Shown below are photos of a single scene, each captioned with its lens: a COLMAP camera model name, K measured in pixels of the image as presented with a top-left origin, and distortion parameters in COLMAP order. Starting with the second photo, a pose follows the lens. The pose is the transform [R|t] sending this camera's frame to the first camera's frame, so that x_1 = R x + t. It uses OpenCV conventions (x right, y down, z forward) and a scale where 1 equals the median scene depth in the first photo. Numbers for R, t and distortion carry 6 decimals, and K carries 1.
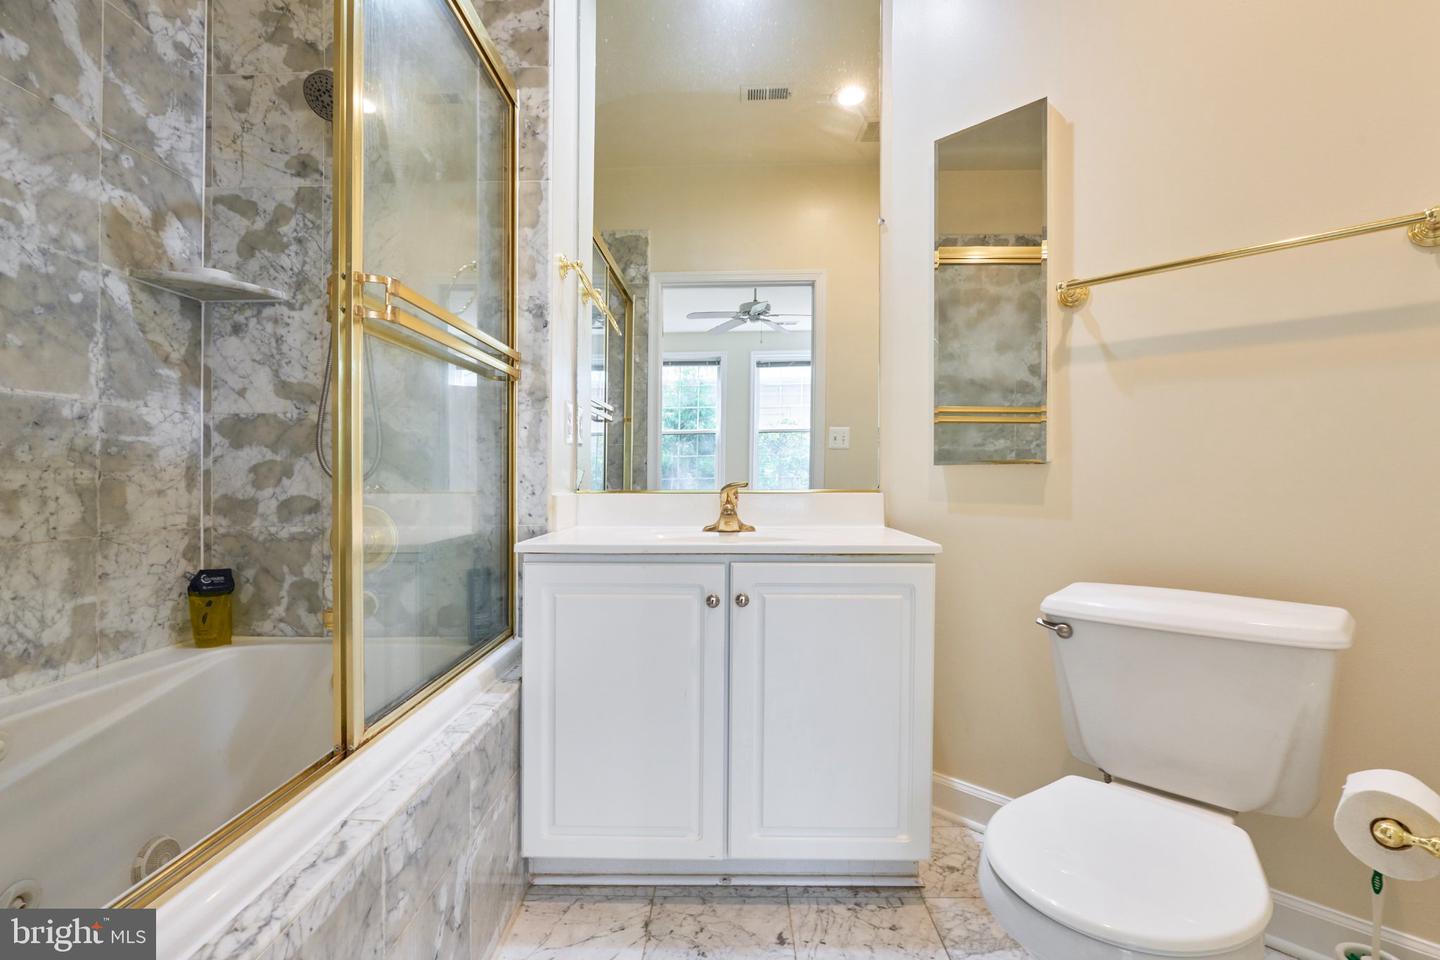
lens RADIAL K [[669.9, 0, 723.2], [0, 669.9, 475.7], [0, 0, 1]] dist [-0.015093, 0.003417]
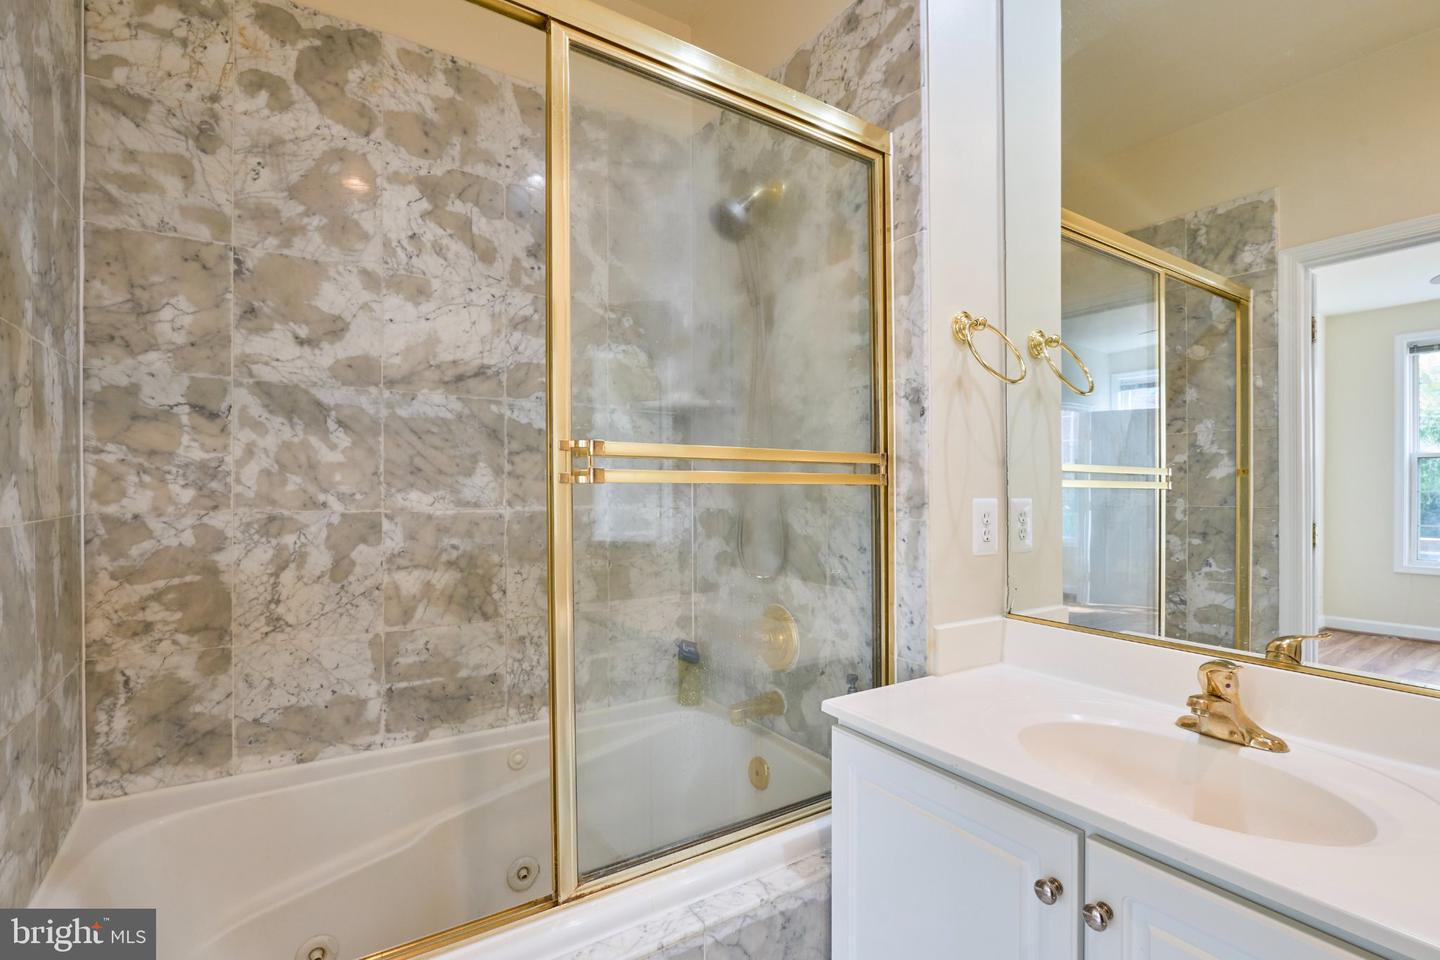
lens RADIAL K [[675.6, 0, 723.6], [0, 675.6, 473.6], [0, 0, 1]] dist [-0.016843, 0.001375]
pose [[0.562508, -0.002253, -0.826789, 0.263840], [-0.010962, 0.999888, -0.010182, -0.144161], [0.826719, 0.014791, 0.562420, 0.361710]]
